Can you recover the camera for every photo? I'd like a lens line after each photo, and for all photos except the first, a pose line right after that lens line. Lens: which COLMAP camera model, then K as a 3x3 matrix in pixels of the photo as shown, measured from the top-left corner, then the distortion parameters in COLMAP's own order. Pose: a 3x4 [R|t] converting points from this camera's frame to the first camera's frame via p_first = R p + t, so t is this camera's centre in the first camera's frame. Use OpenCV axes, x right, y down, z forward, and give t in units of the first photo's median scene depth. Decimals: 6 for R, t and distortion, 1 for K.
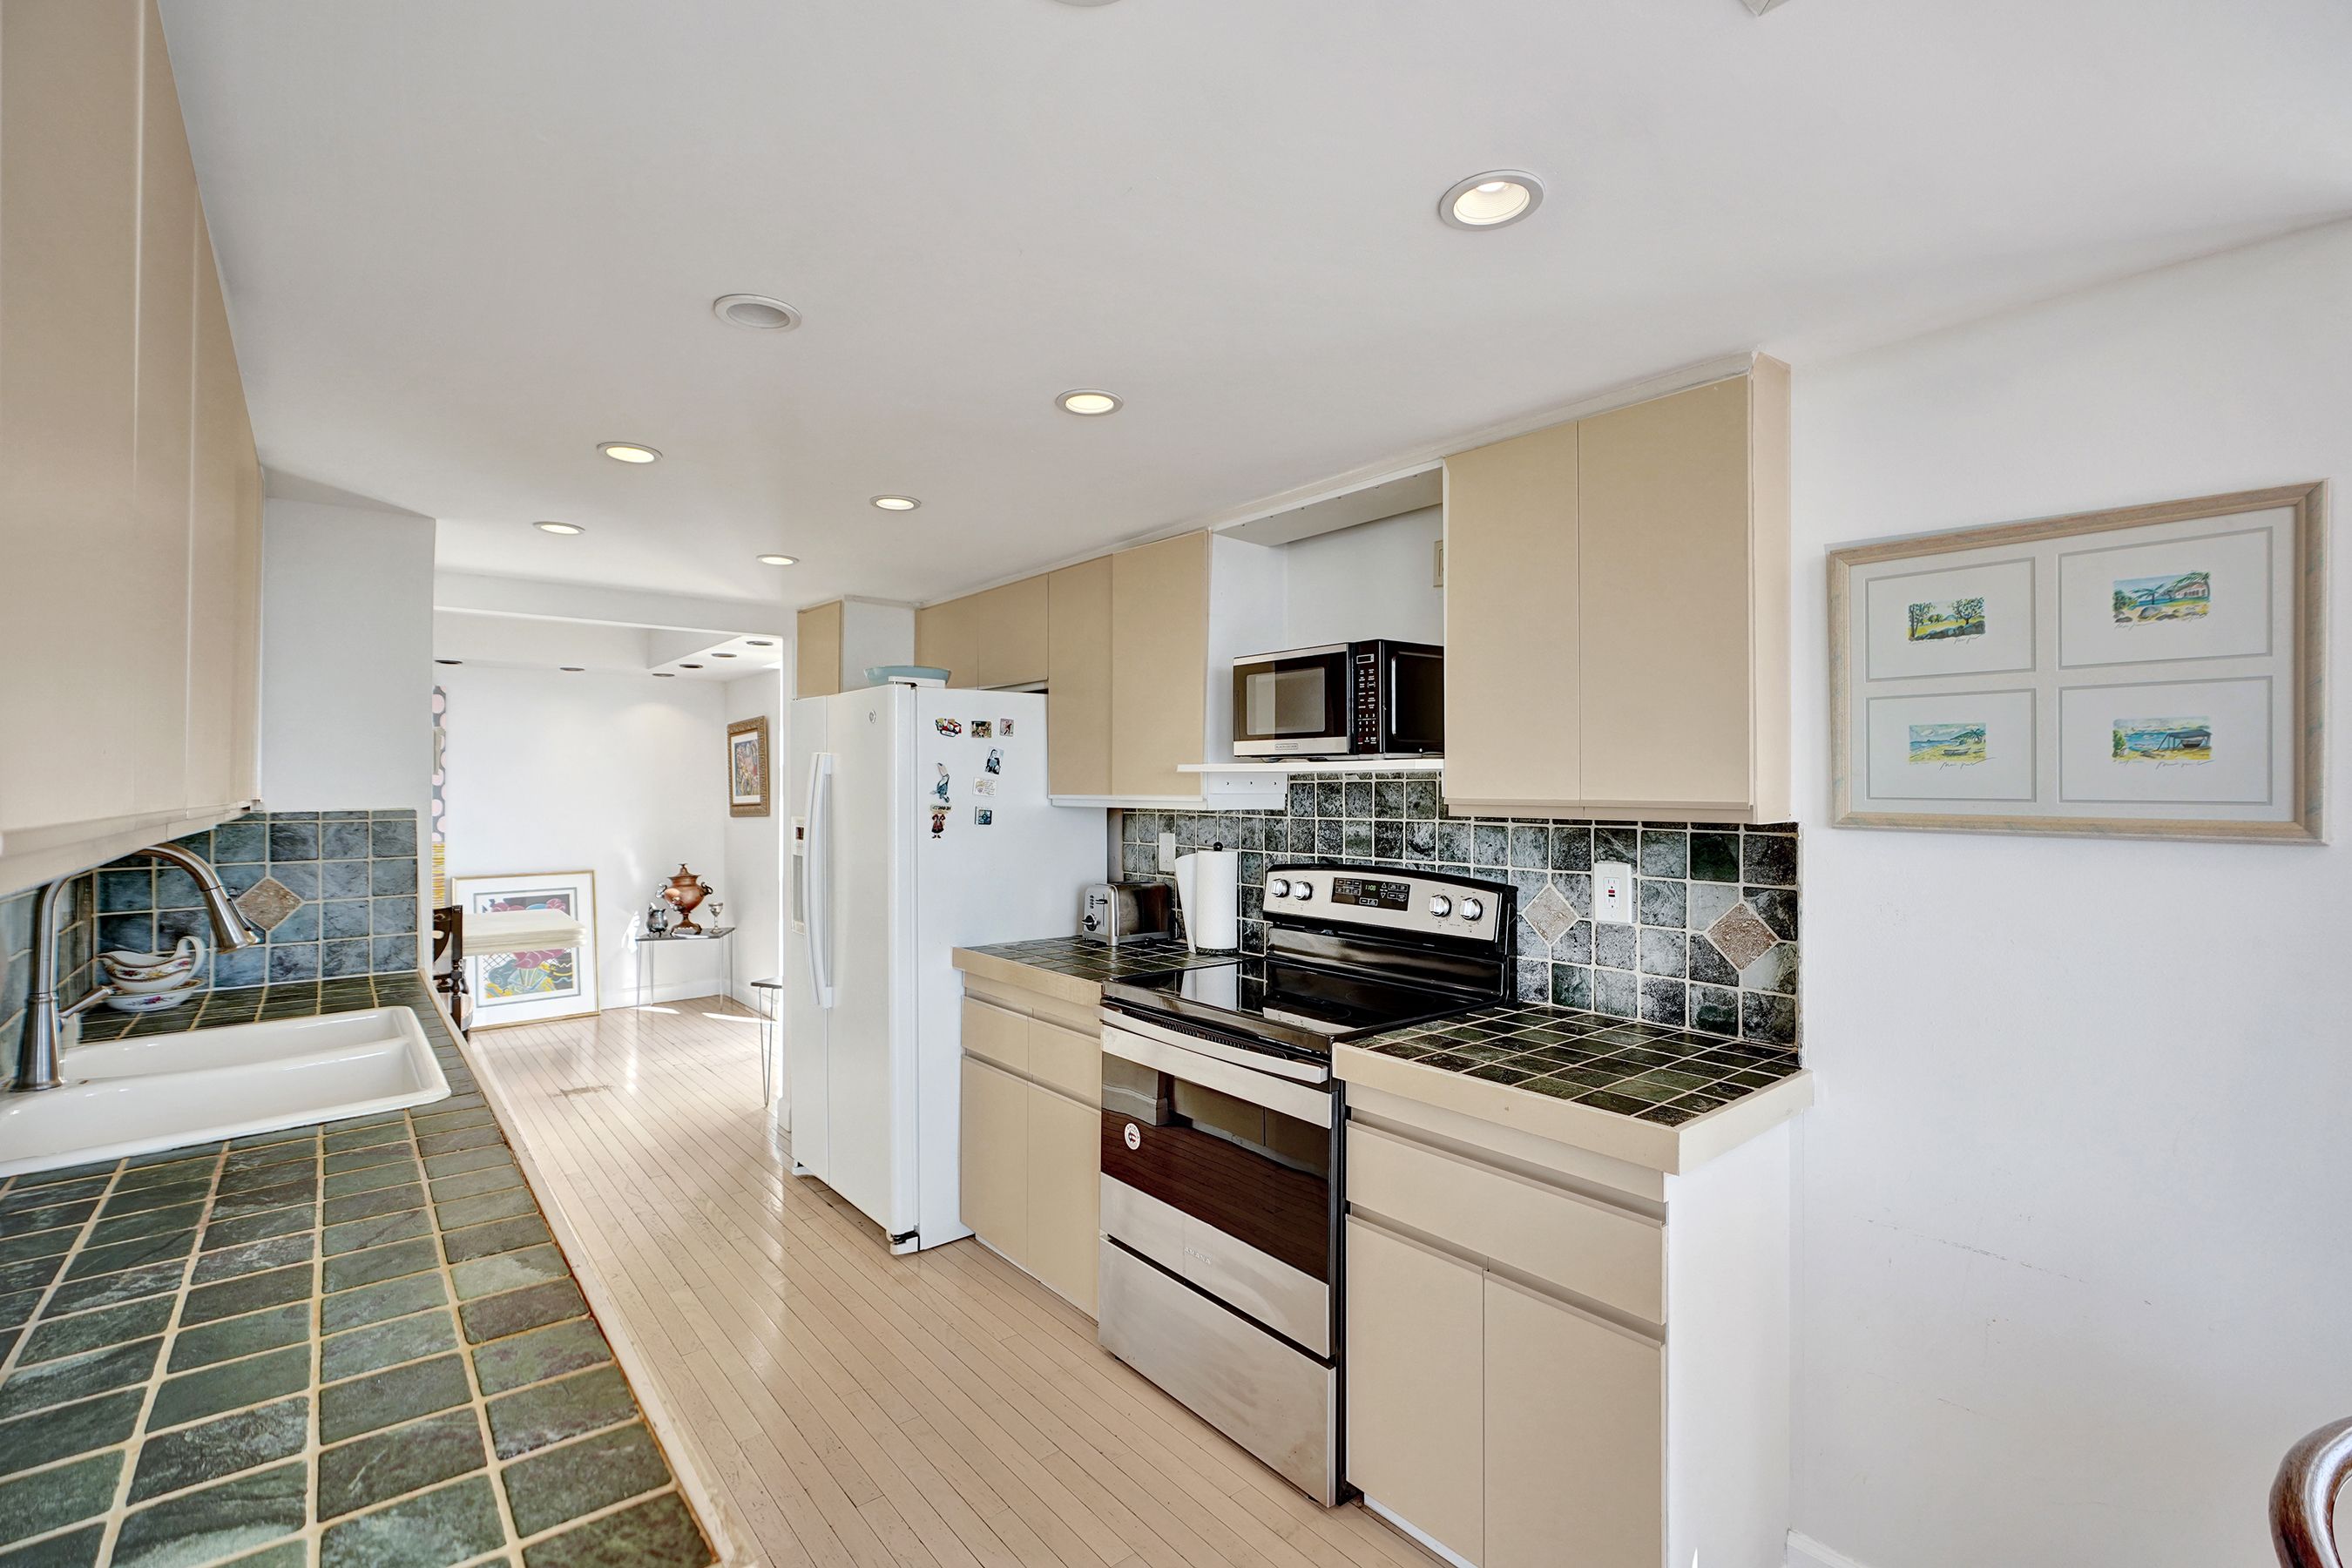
lens RADIAL K [[1049.3, 0, 1180.0], [0, 1049.3, 780.2], [0, 0, 1]] dist [-0.008693, 0.000079]
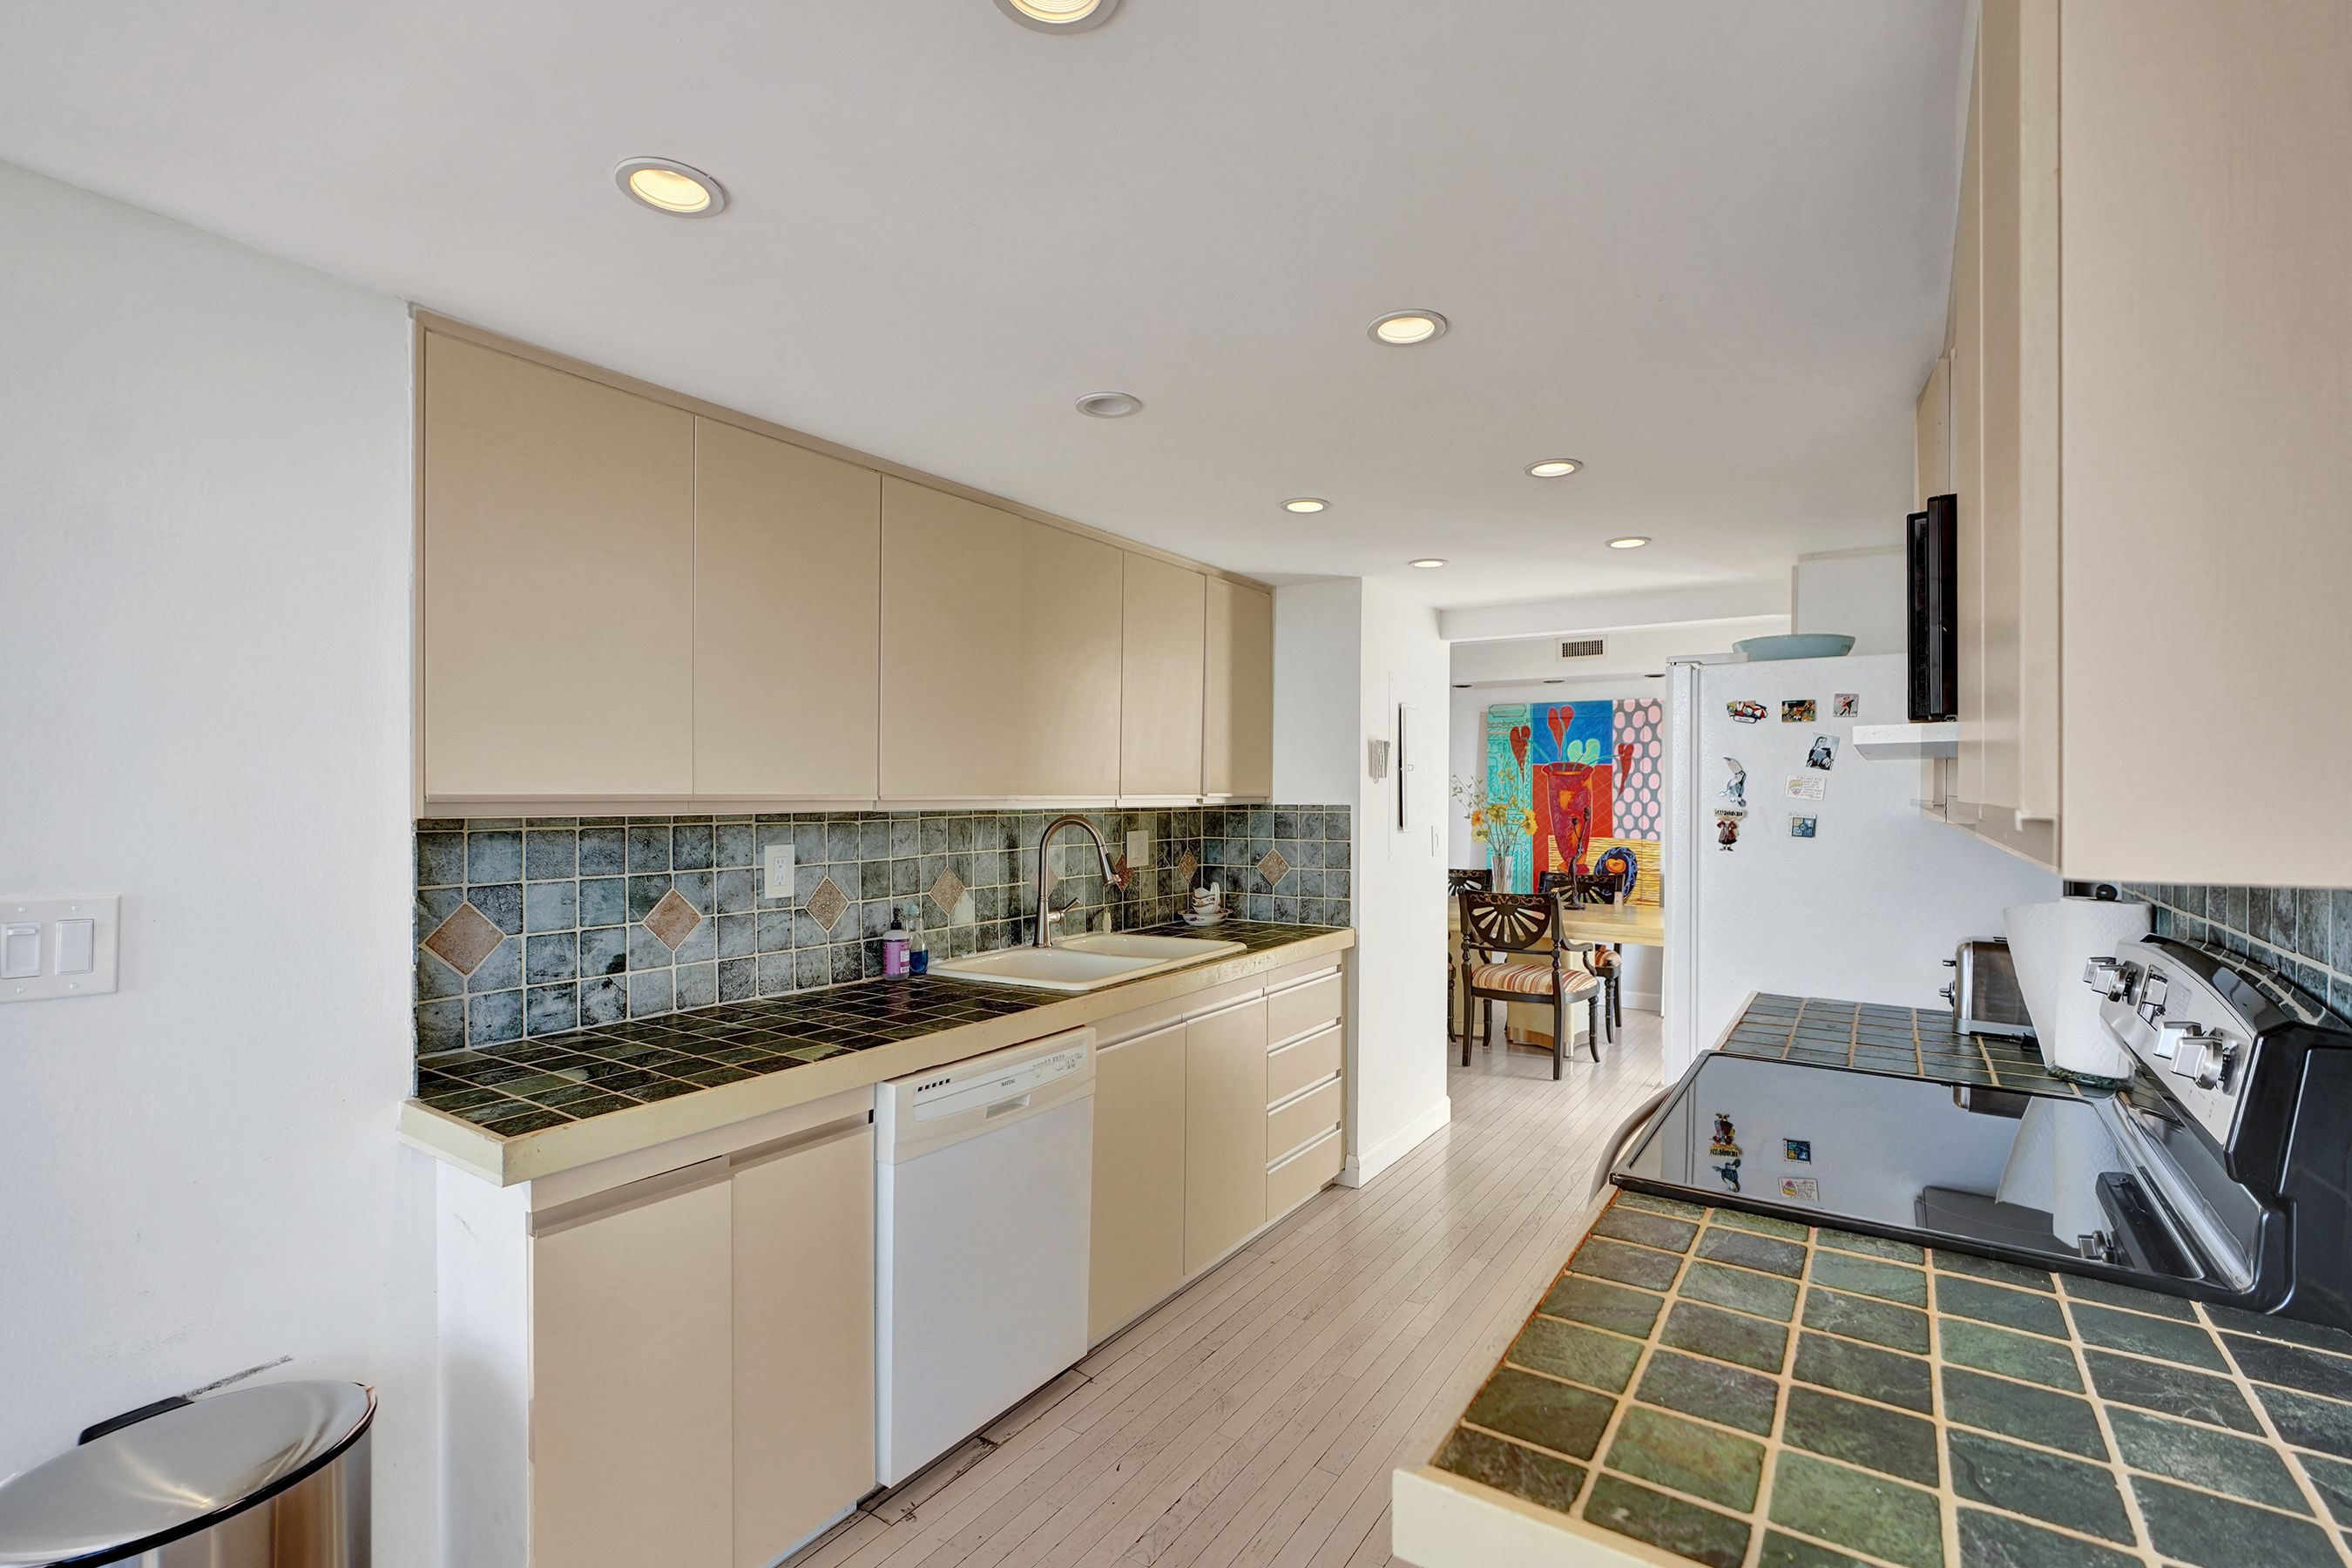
lens RADIAL K [[1080.1, 0, 1177.8], [0, 1080.1, 798.6], [0, 0, 1]] dist [-0.002241, -0.000335]
pose [[0.287898, 0.007449, -0.957632, 0.524753], [0.002117, 0.999962, 0.008415, 0.008951], [0.957659, -0.004450, 0.287871, 0.424660]]
